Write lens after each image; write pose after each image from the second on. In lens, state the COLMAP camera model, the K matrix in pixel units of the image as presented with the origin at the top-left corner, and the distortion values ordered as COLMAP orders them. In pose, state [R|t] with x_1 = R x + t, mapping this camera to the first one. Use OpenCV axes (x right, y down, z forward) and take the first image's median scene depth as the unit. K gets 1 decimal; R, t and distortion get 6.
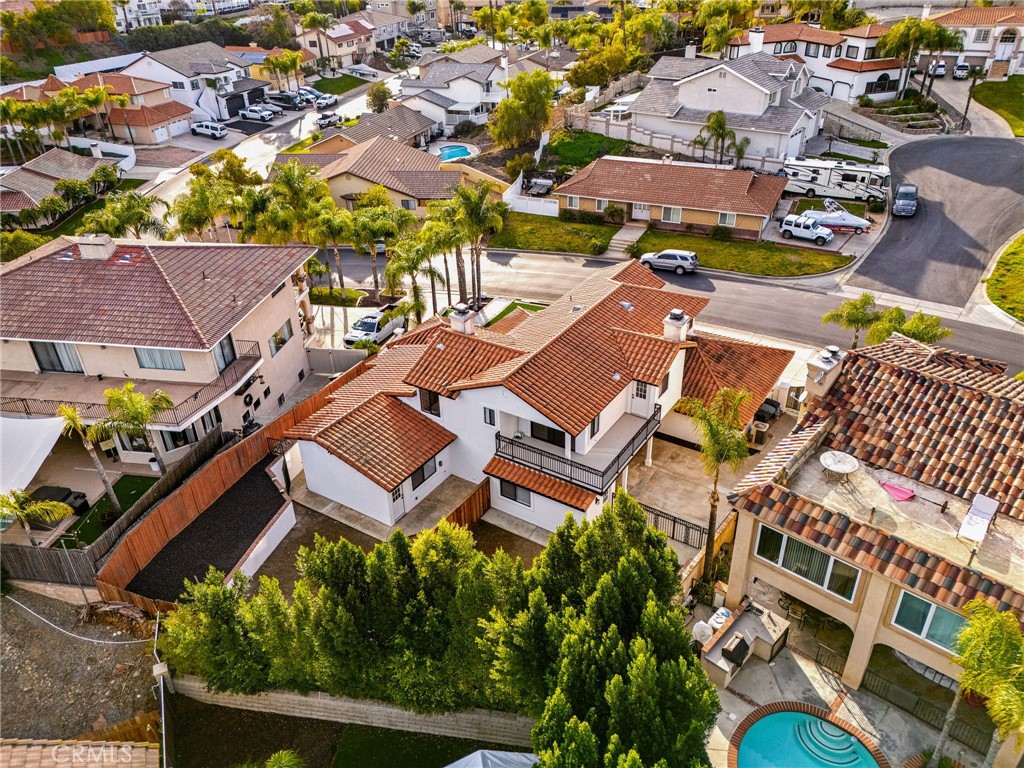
lens RADIAL K [[744.6, 0, 512.1], [0, 744.6, 389.4], [0, 0, 1]] dist [0.075979, -0.064182]
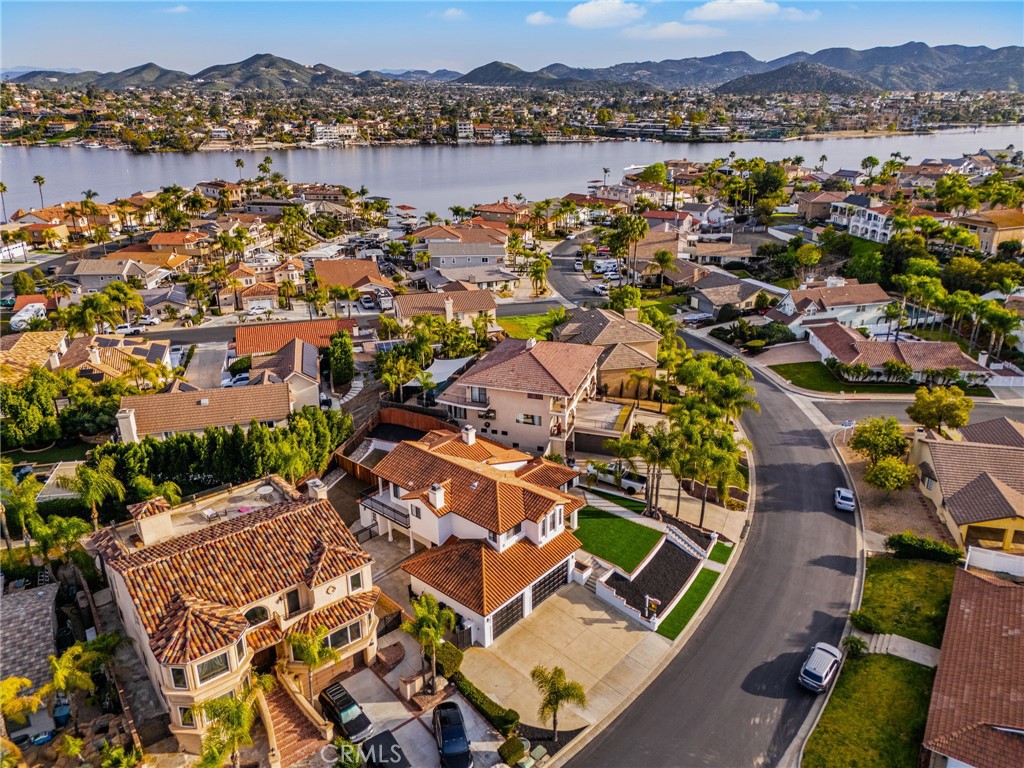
lens RADIAL K [[744.6, 0, 532.5], [0, 744.6, 385.2], [0, 0, 1]] dist [0.075979, -0.064182]
pose [[-0.123753, 0.384401, -0.914834, 0.842901], [-0.520617, 0.759696, 0.389640, -0.534626], [0.844774, 0.524498, 0.106111, 0.468178]]
